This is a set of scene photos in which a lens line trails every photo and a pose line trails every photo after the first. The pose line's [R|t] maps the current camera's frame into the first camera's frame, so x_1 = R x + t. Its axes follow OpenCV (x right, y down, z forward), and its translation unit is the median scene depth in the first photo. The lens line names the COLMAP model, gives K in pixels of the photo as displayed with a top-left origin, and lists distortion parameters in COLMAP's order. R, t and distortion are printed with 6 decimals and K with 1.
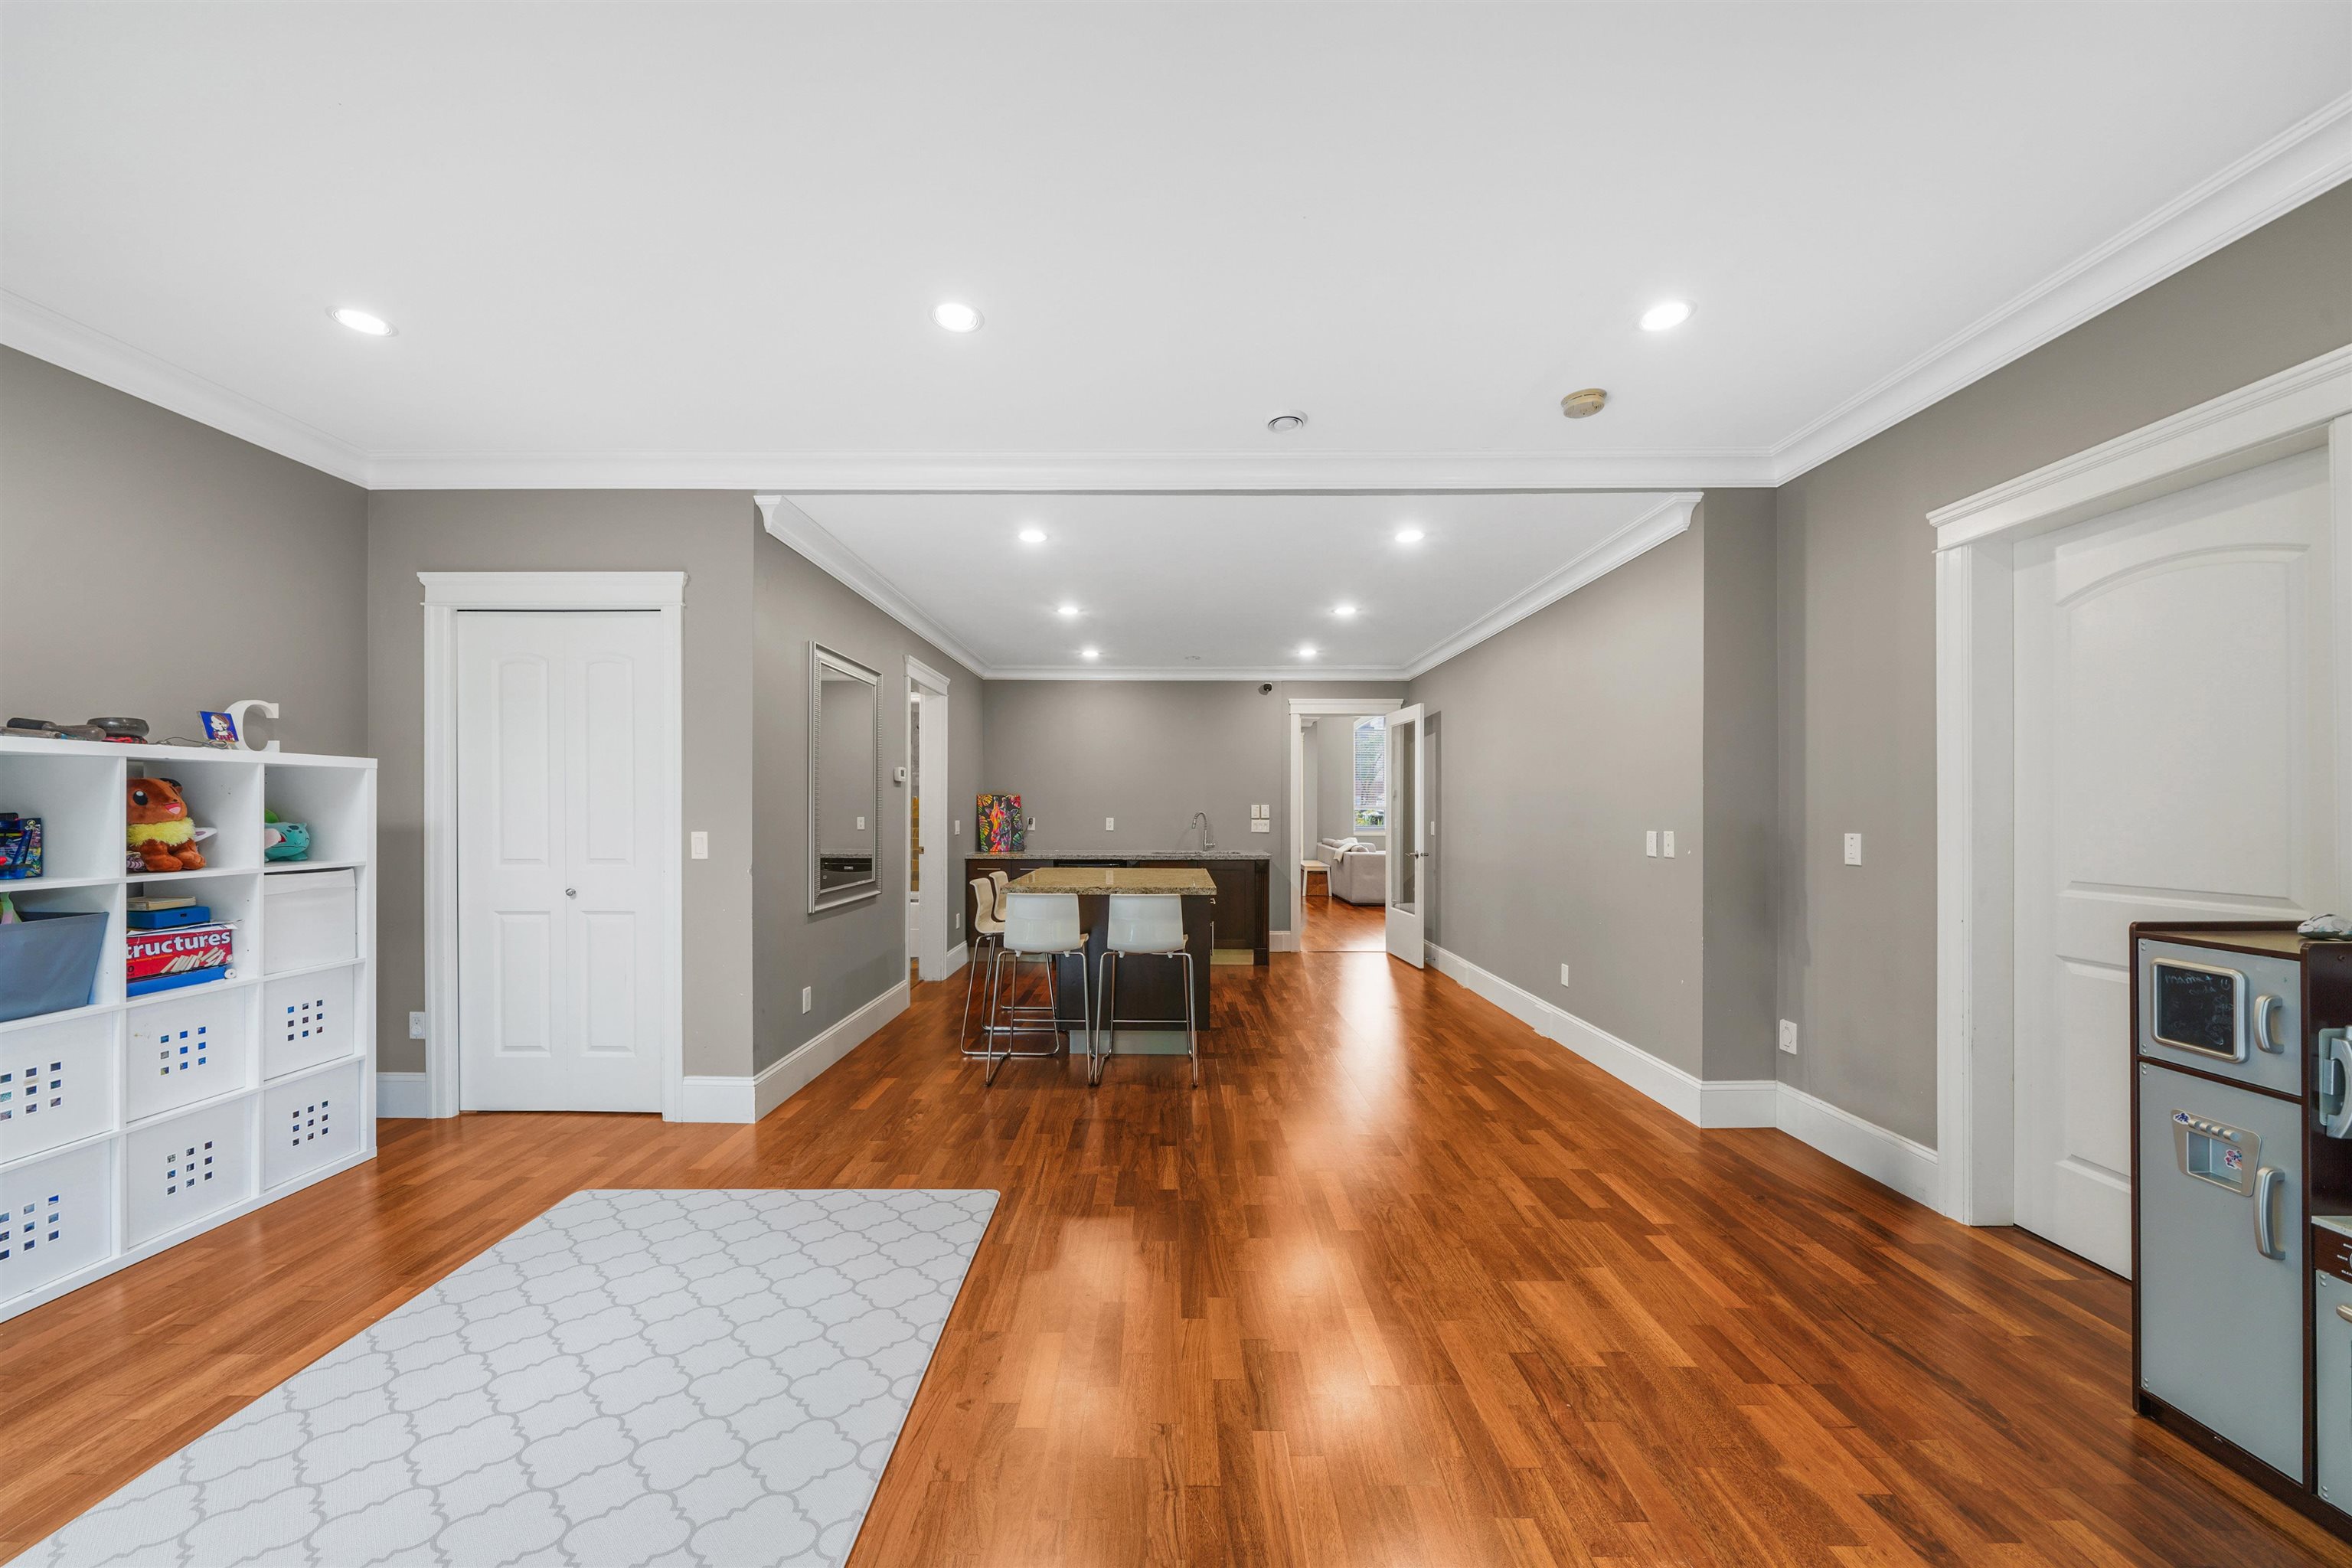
lens RADIAL K [[814.4, 0, 1173.7], [0, 814.4, 803.6], [0, 0, 1]] dist [-0.000493, -0.000038]
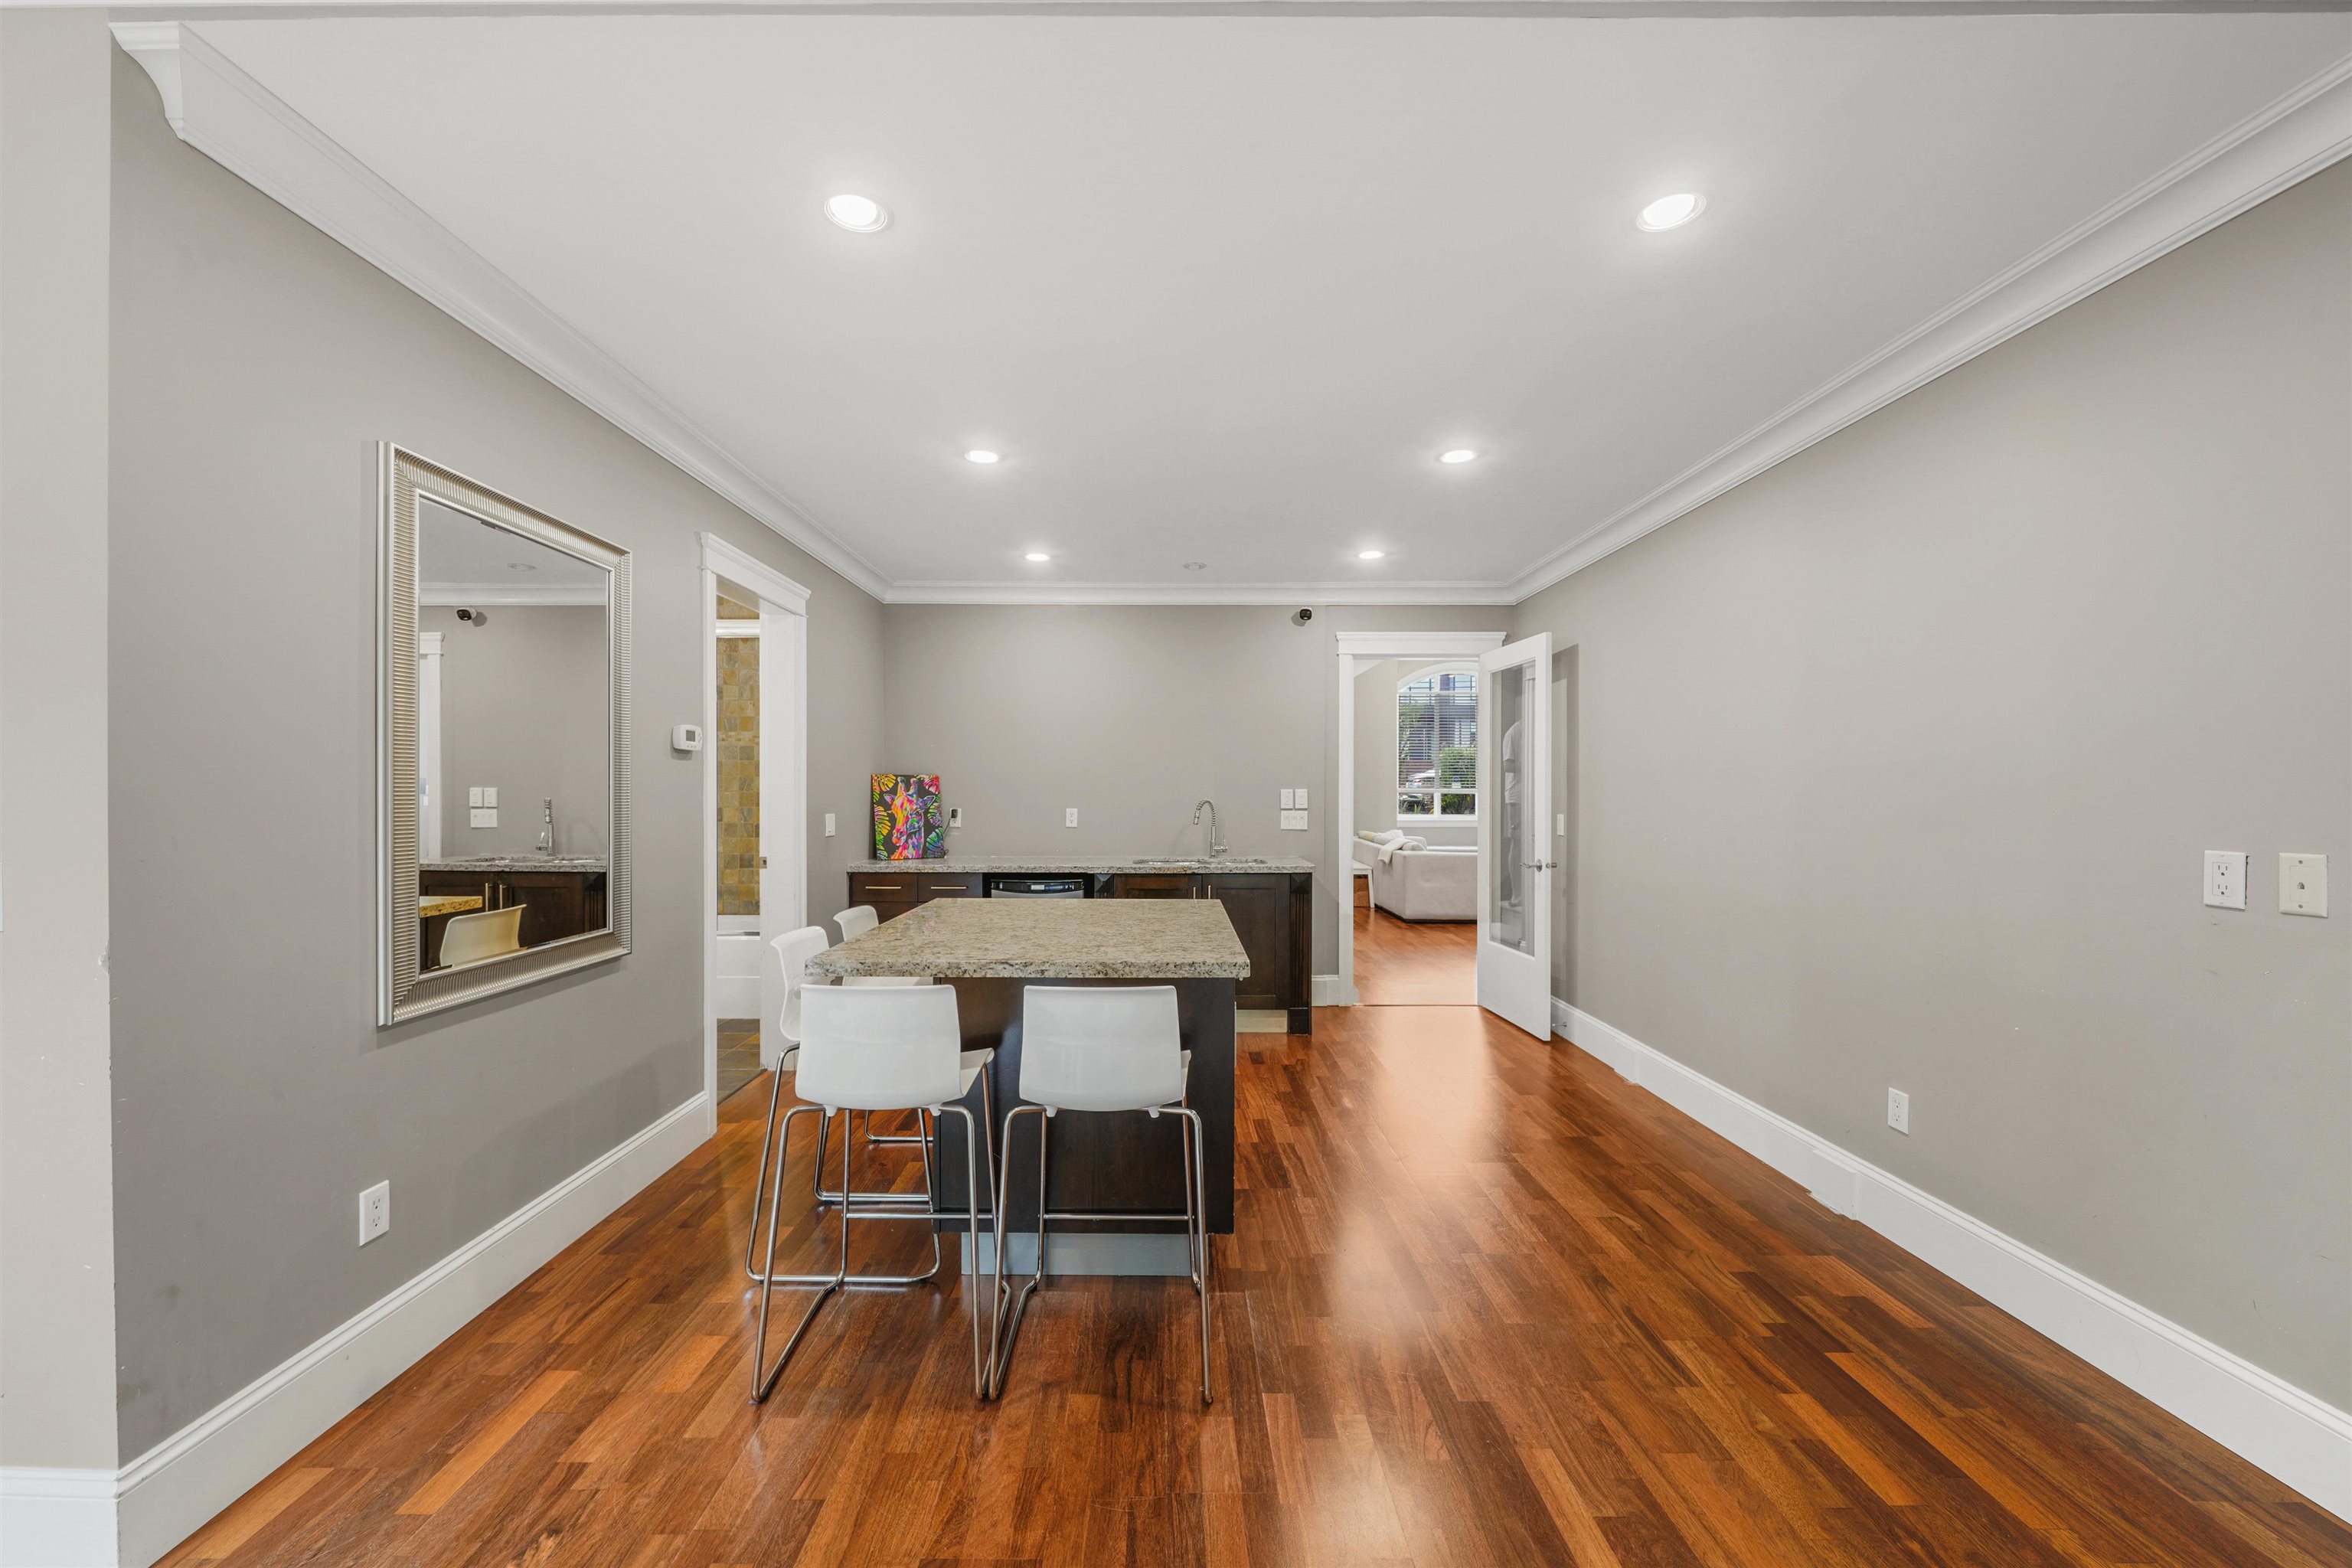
lens RADIAL K [[903.4, 0, 1169.7], [0, 903.4, 789.4], [0, 0, 1]] dist [-0.007661, 0.000049]
pose [[0.999999, -0.000975, 0.000996, 0.002975], [0.000971, 0.999992, 0.003982, -0.001701], [-0.000999, -0.003981, 0.999992, 0.340362]]
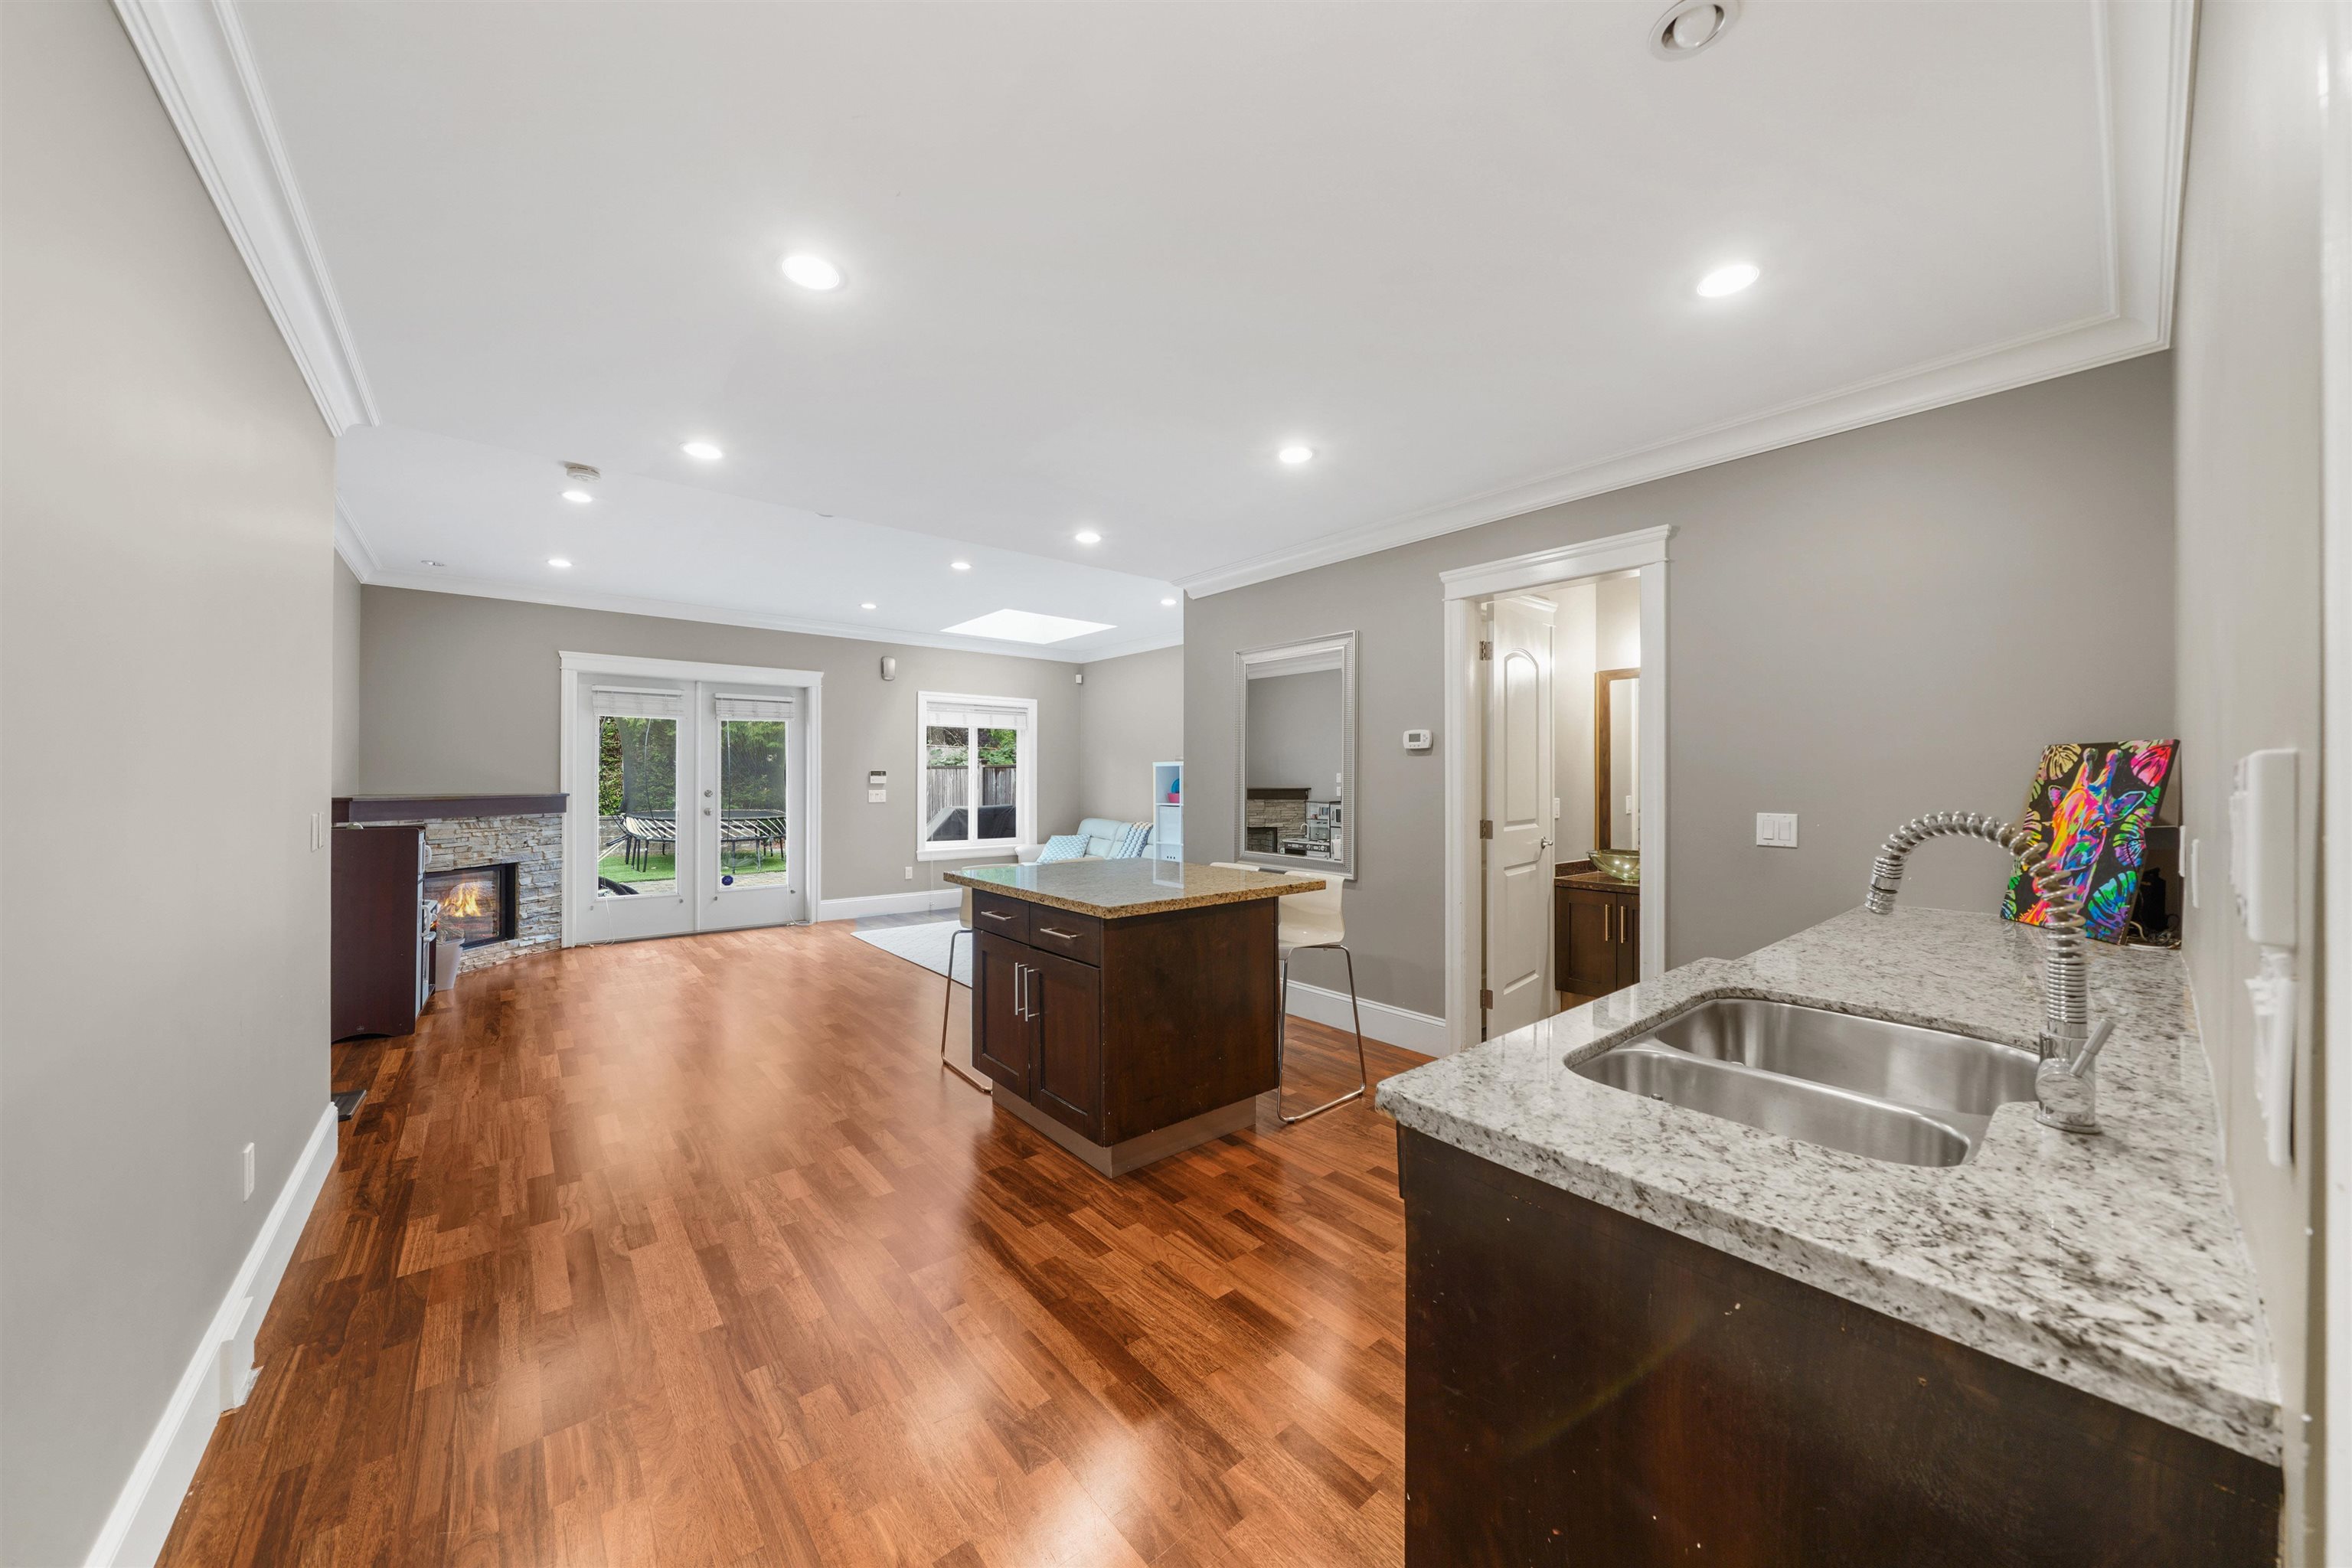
lens RADIAL K [[816.9, 0, 1176.0], [0, 816.9, 784.0], [0, 0, 1]] dist [-0.001303, -0.000160]
pose [[-0.767991, 0.002522, -0.640456, 0.310755], [0.003339, 0.999994, -0.000066, 0.004495], [0.640452, -0.002189, -0.767995, 1.353459]]
